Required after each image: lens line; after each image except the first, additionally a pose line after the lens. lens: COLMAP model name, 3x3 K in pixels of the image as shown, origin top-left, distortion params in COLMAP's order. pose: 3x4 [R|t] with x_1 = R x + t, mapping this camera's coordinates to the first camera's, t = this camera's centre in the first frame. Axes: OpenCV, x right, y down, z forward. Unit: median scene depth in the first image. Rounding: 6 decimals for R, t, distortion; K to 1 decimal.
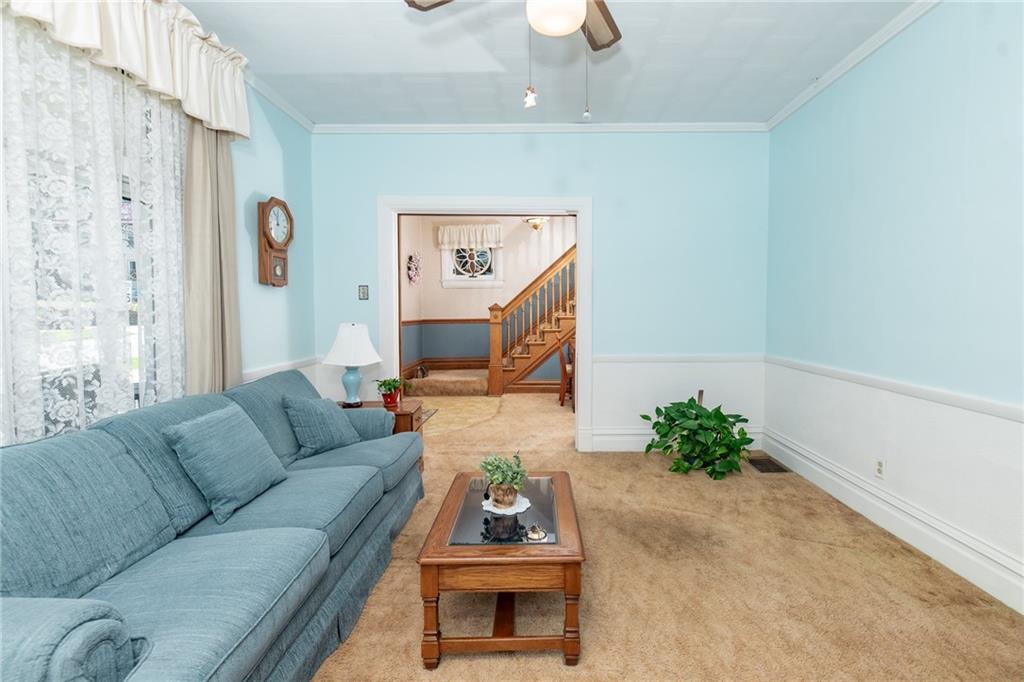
lens RADIAL K [[453.8, 0, 540.4], [0, 453.8, 328.3], [0, 0, 1]] dist [-0.004011, -0.000882]
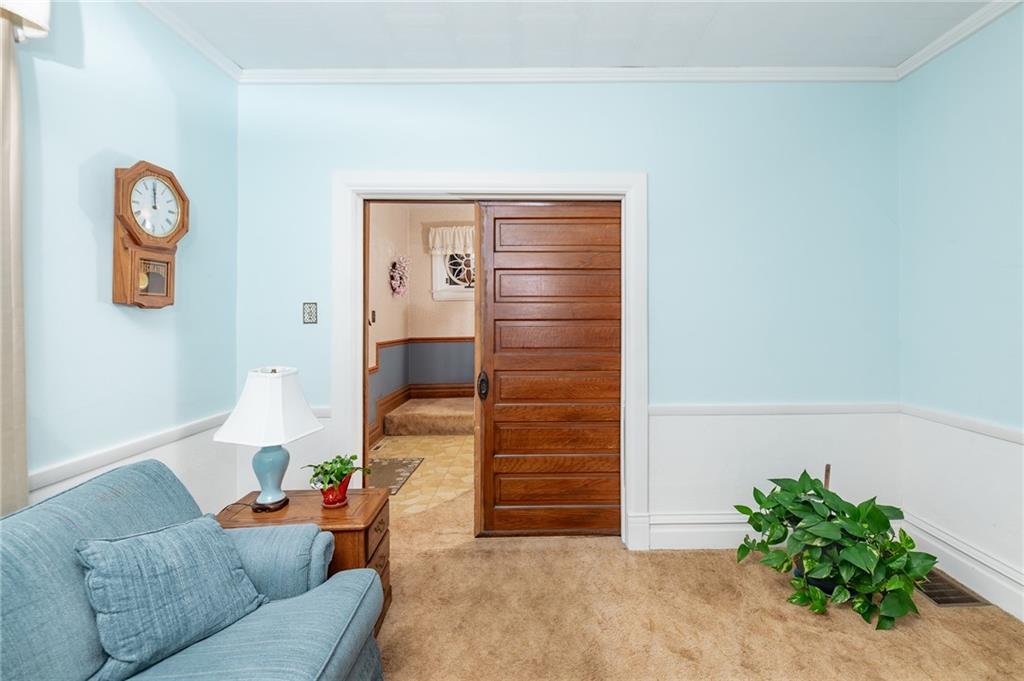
lens RADIAL K [[453.8, 0, 540.4], [0, 453.8, 311.0], [0, 0, 1]] dist [-0.004011, -0.000882]
pose [[0.999928, -0.003325, 0.011544, -0.057525], [0.003974, 0.998384, -0.056696, -0.045924], [-0.011336, 0.056738, 0.998325, 0.345359]]
